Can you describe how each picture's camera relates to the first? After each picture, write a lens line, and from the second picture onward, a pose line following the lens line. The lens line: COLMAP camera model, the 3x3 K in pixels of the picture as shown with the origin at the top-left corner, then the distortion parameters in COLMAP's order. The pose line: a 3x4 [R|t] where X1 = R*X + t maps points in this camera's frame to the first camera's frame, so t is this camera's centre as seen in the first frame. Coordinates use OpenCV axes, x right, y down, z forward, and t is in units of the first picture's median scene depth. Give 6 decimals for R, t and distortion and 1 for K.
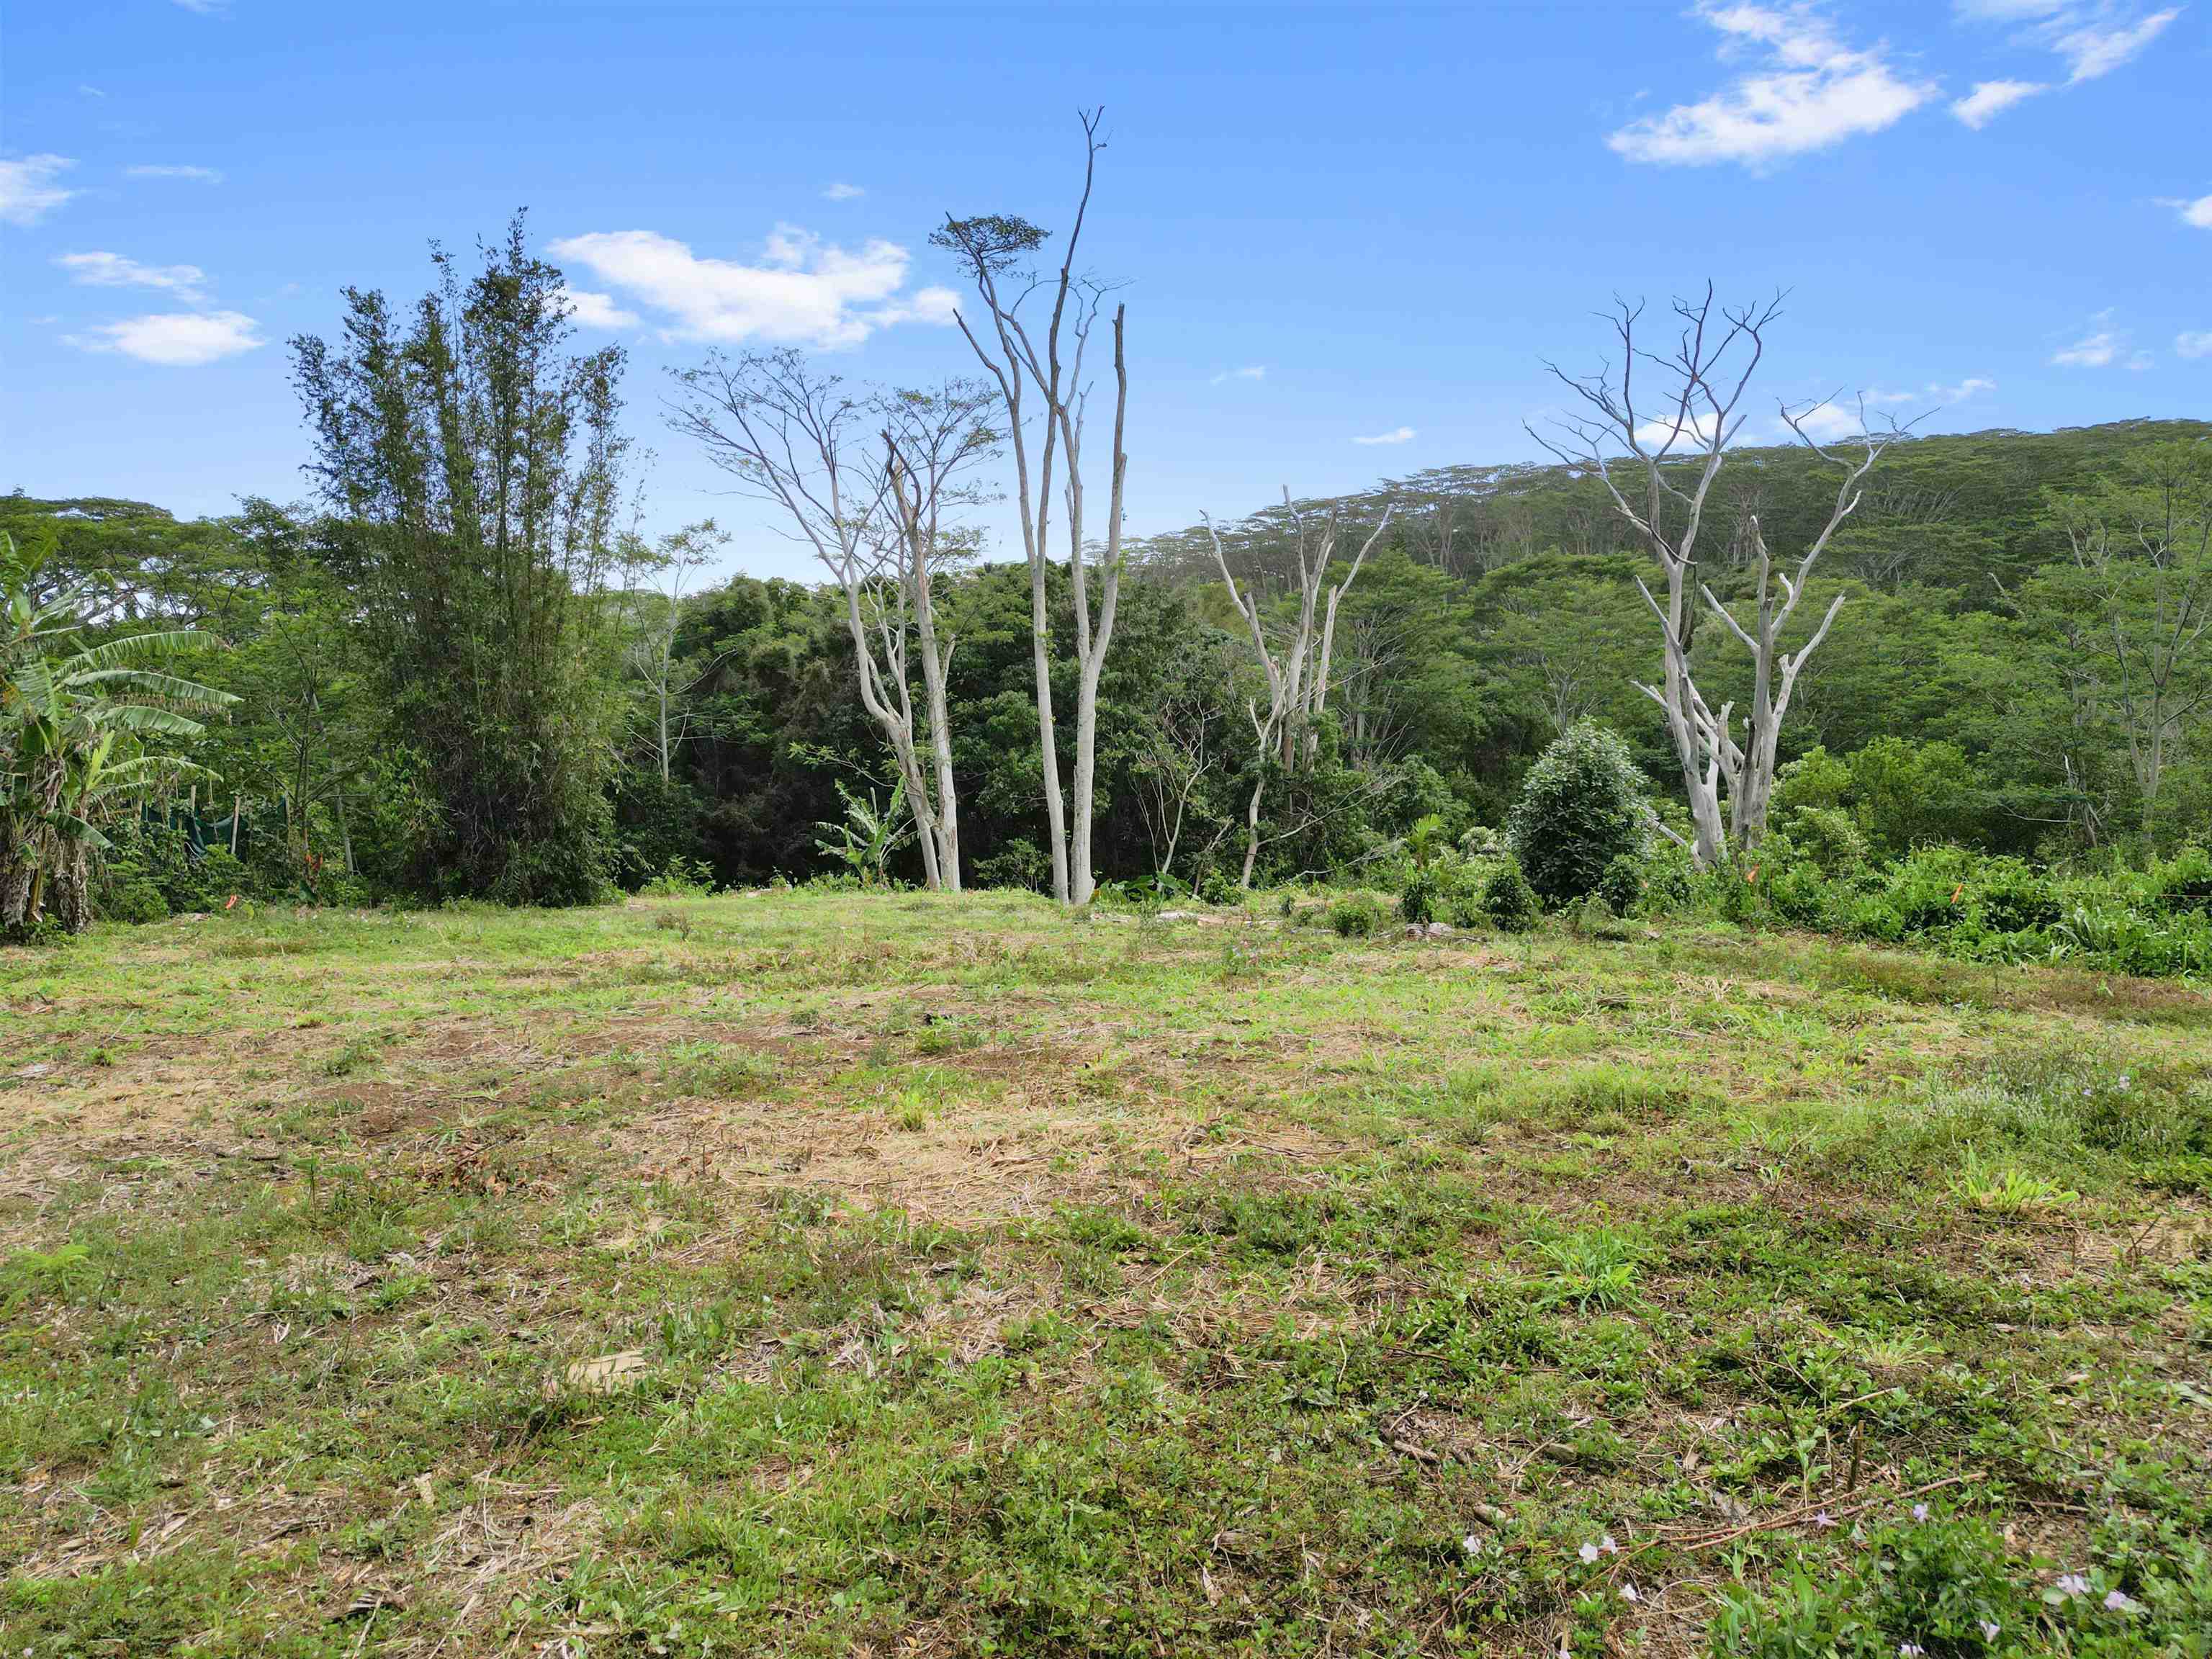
lens RADIAL K [[1547.8, 0, 1098.1], [0, 1547.8, 818.8], [0, 0, 1]] dist [0.071264, -0.018342]
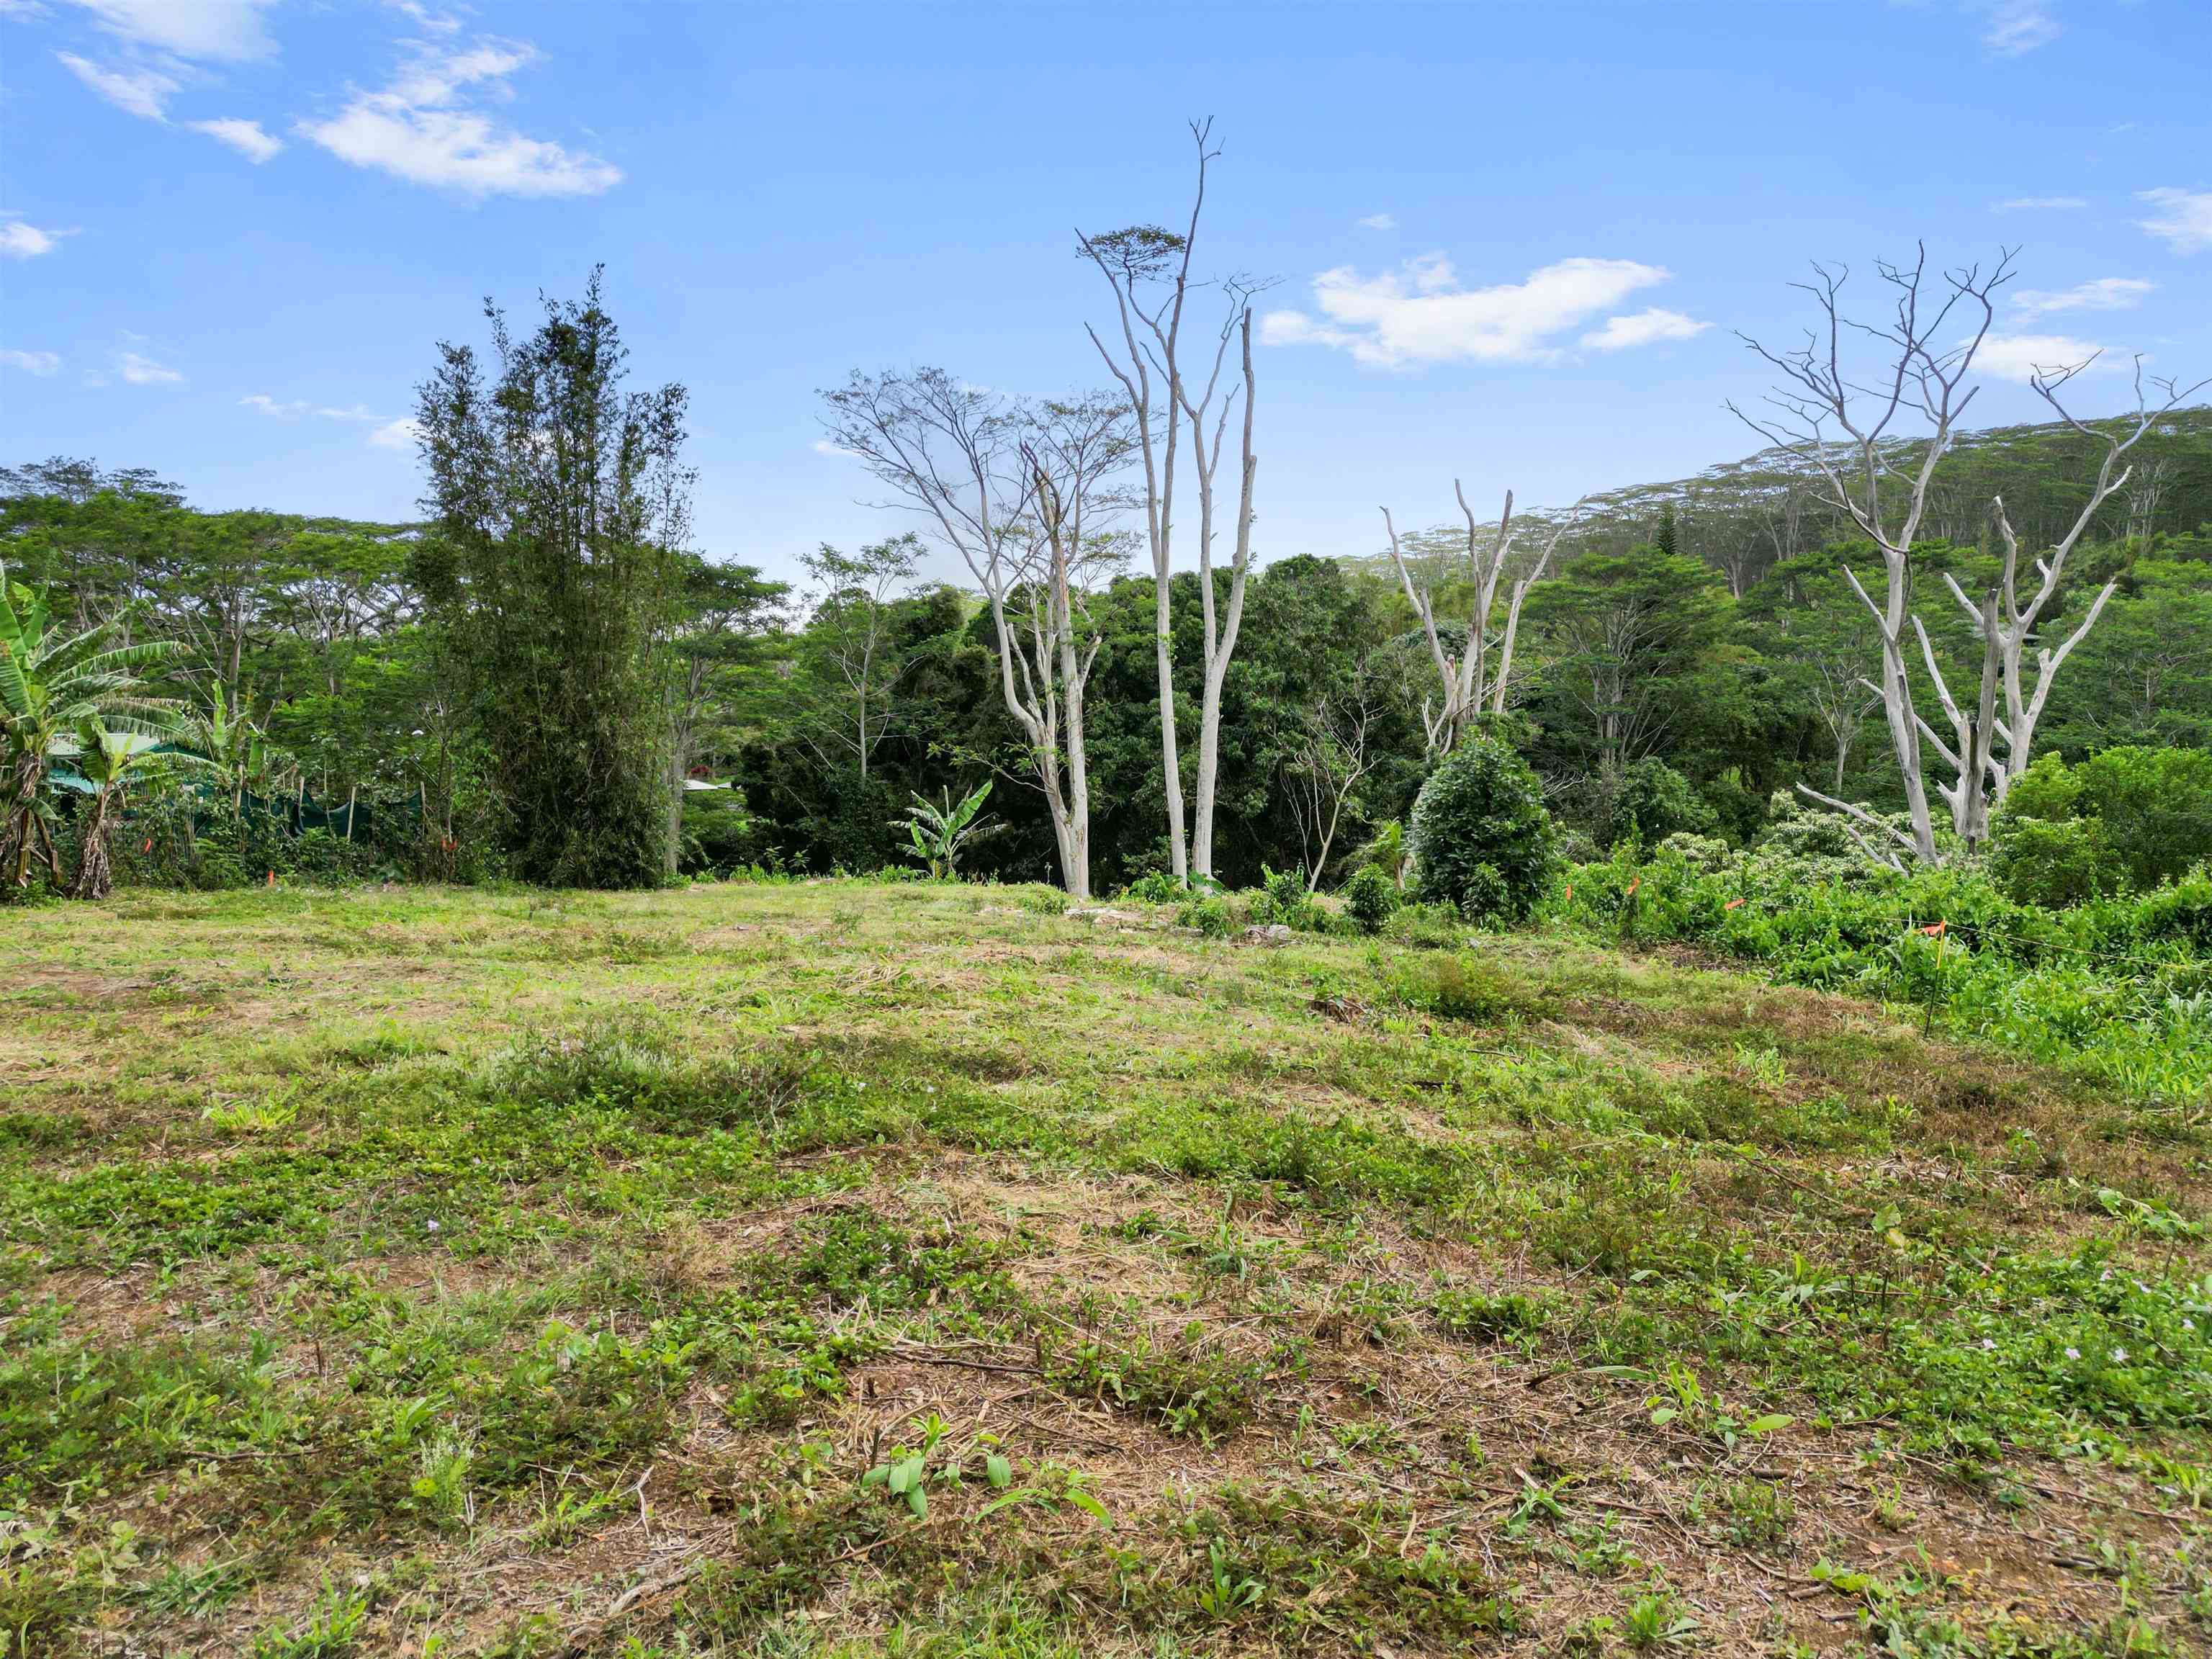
lens RADIAL K [[1547.8, 0, 1105.6], [0, 1547.8, 835.2], [0, 0, 1]] dist [0.071264, -0.018342]
pose [[0.977206, 0.019330, -0.211412, 0.122178], [-0.016588, 0.999754, 0.014737, -0.002332], [0.211645, -0.010894, 0.977286, -0.008348]]
